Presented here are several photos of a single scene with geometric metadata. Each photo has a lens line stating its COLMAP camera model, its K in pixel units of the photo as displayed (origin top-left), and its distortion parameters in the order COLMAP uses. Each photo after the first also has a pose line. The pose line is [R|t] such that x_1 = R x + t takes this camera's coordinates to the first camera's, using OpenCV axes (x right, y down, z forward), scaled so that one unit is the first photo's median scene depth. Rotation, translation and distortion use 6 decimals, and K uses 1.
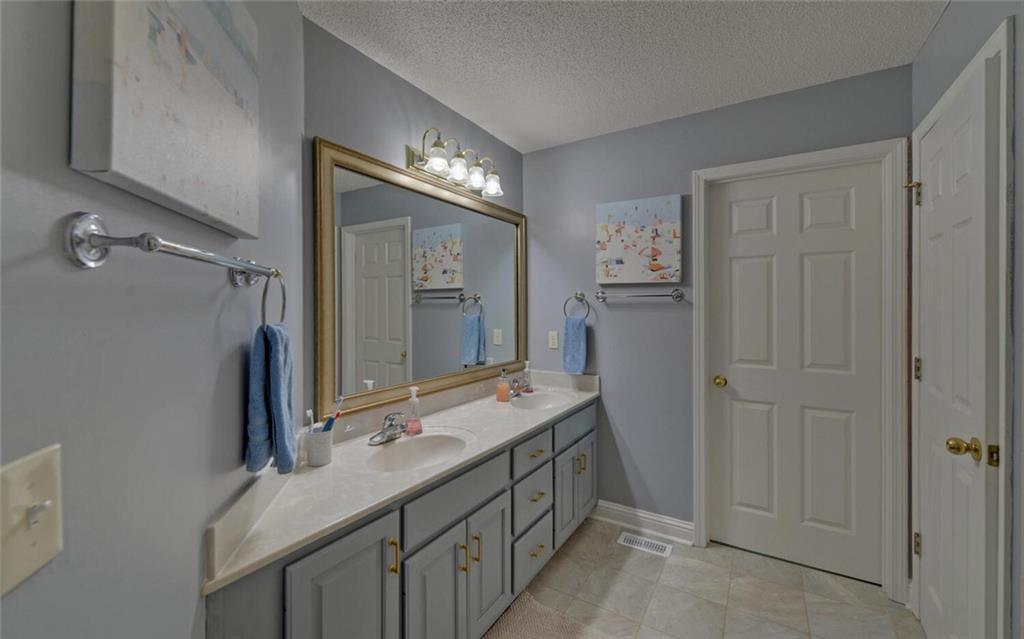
lens RADIAL K [[408.1, 0, 518.3], [0, 408.1, 306.2], [0, 0, 1]] dist [-0.000471, -0.000025]
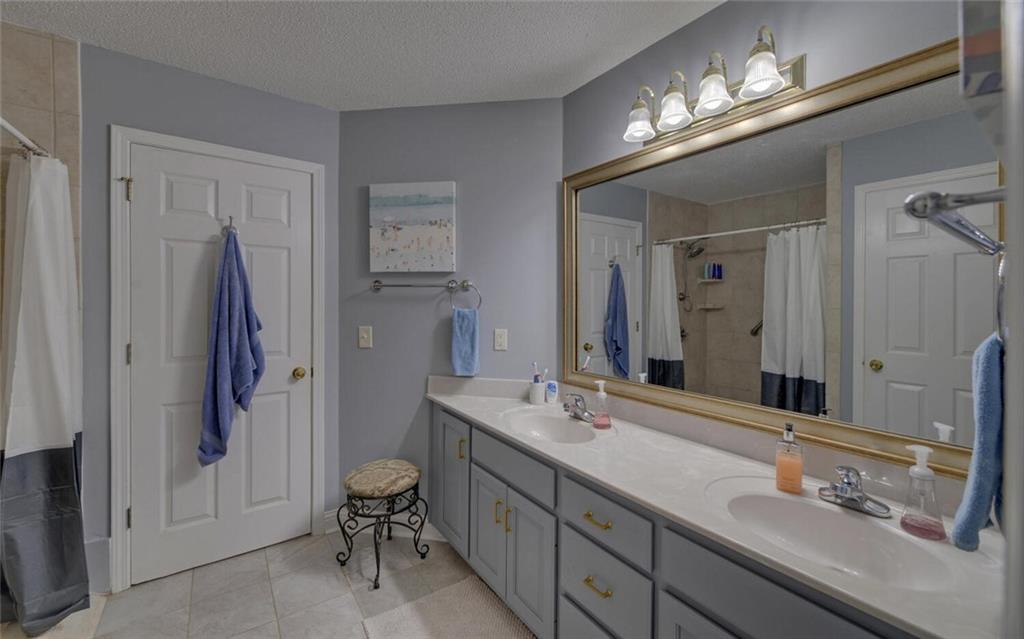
lens RADIAL K [[408.1, 0, 518.3], [0, 408.1, 306.2], [0, 0, 1]] dist [-0.000471, -0.000025]
pose [[-0.391191, 0.010599, -0.920248, 0.754095], [0.000754, 0.999937, 0.011197, 0.004266], [0.920309, 0.003686, -0.391175, 1.224488]]
